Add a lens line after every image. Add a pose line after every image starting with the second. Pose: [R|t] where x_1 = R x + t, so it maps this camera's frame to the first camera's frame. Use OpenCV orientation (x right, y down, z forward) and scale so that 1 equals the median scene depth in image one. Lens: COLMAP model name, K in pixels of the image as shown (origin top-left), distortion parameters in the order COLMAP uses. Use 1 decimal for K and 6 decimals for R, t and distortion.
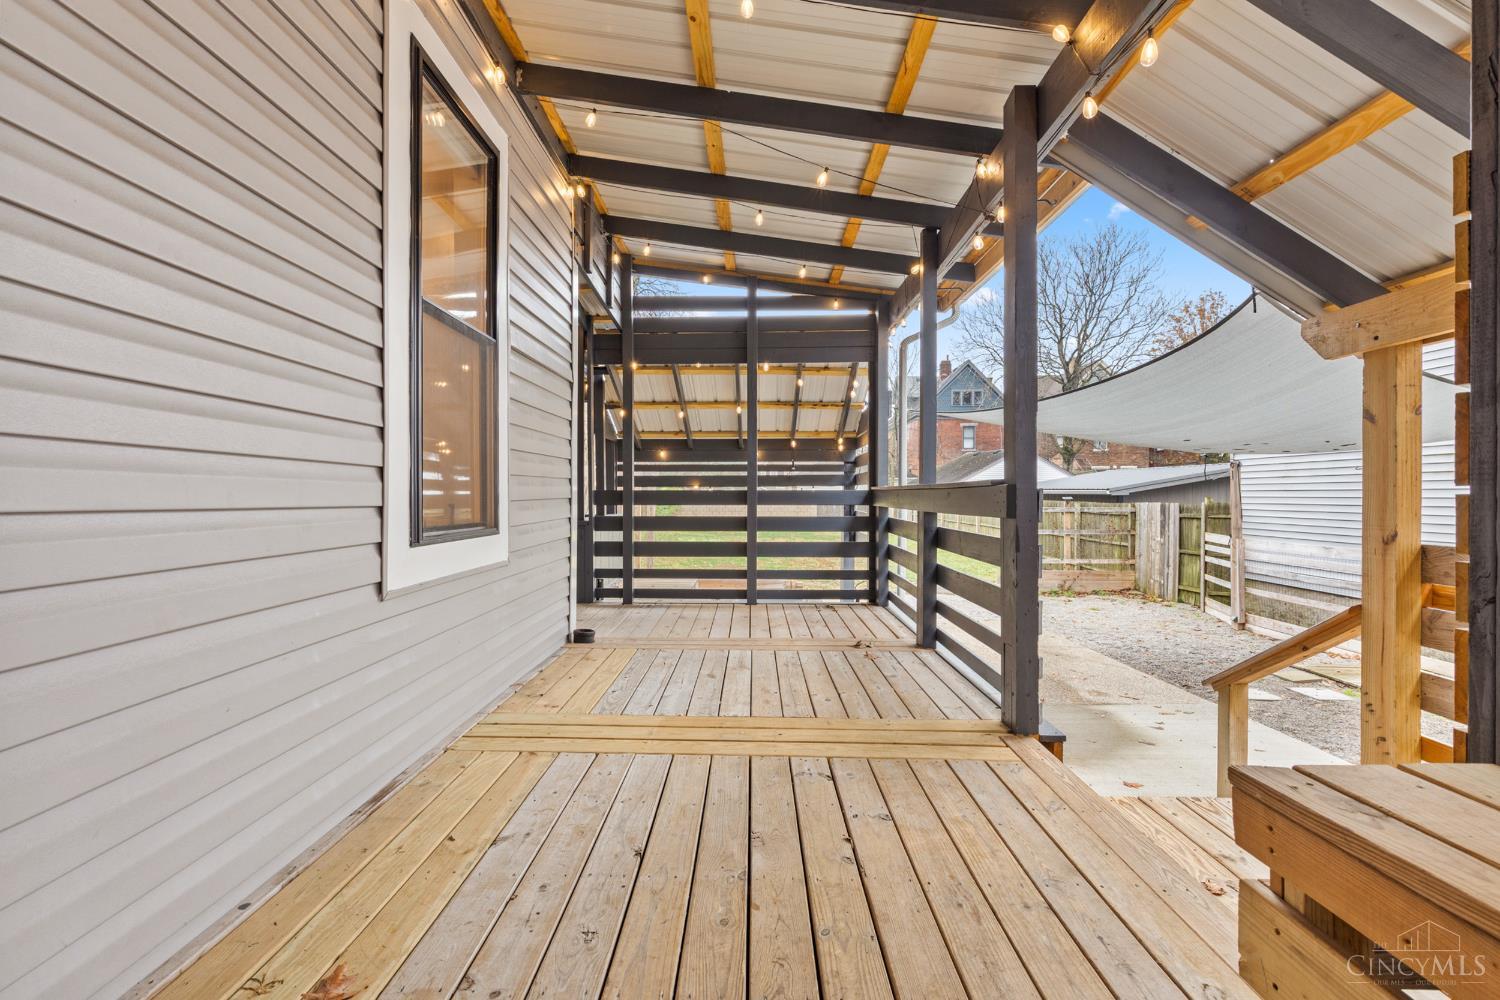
lens RADIAL K [[677.4, 0, 744.4], [0, 677.4, 491.8], [0, 0, 1]] dist [-0.000288, 0.000621]
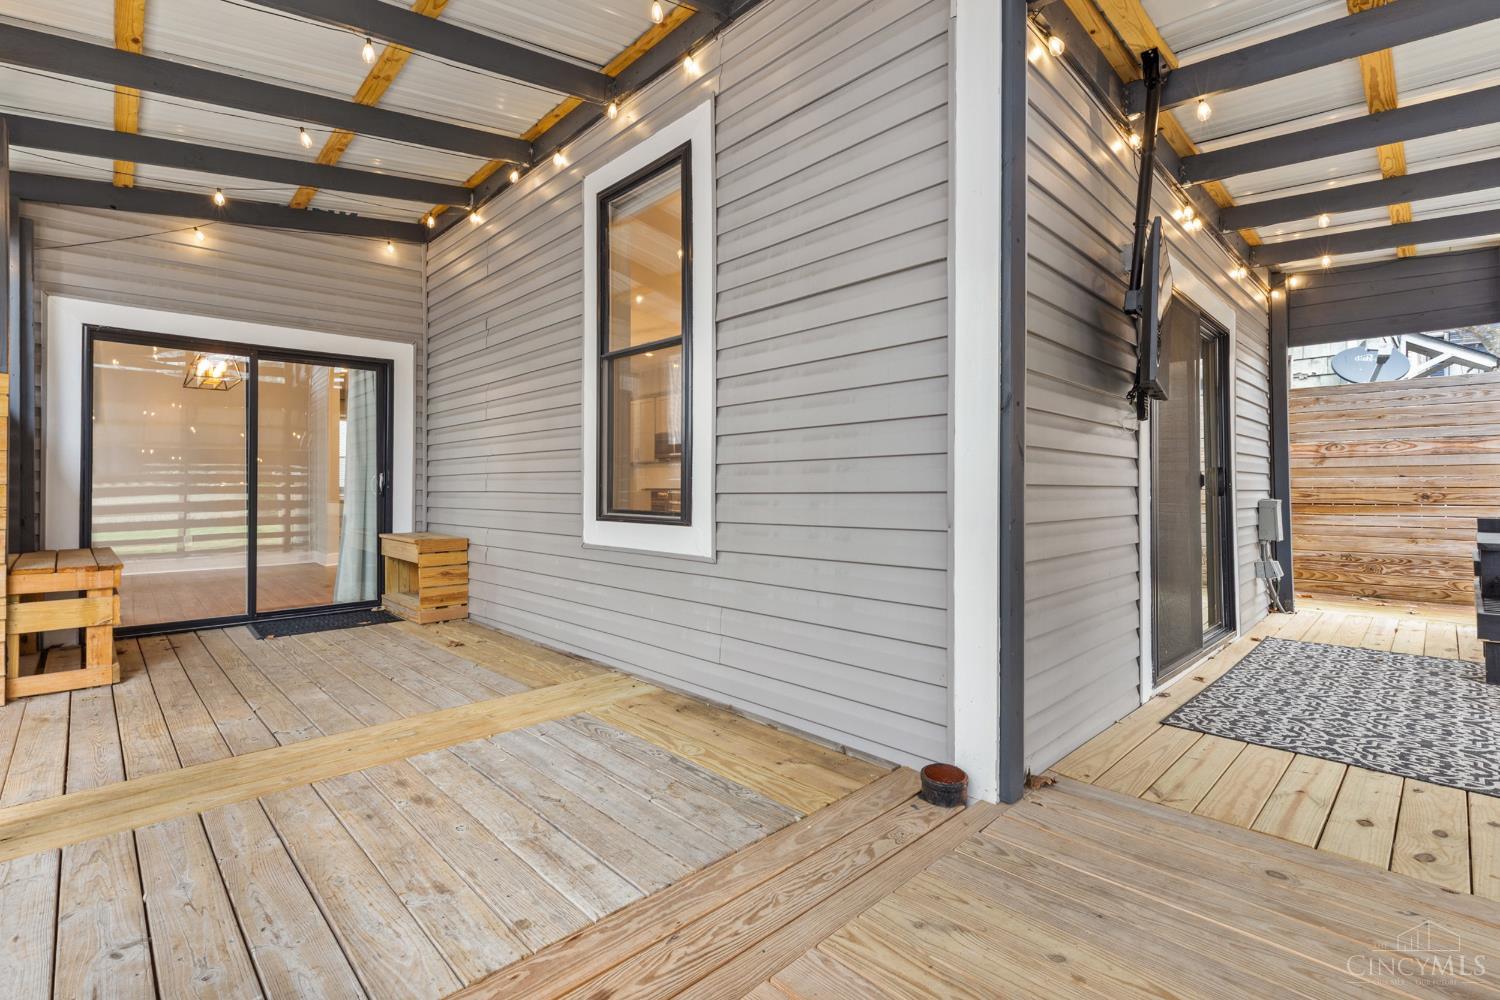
lens RADIAL K [[670.2, 0, 743.8], [0, 670.2, 496.2], [0, 0, 1]] dist [0.000183, 0.000024]
pose [[-0.705596, 0.005948, -0.708589, 0.346908], [0.004373, 0.999982, 0.004039, 0.018154], [0.708601, -0.000249, -0.705609, 2.215025]]
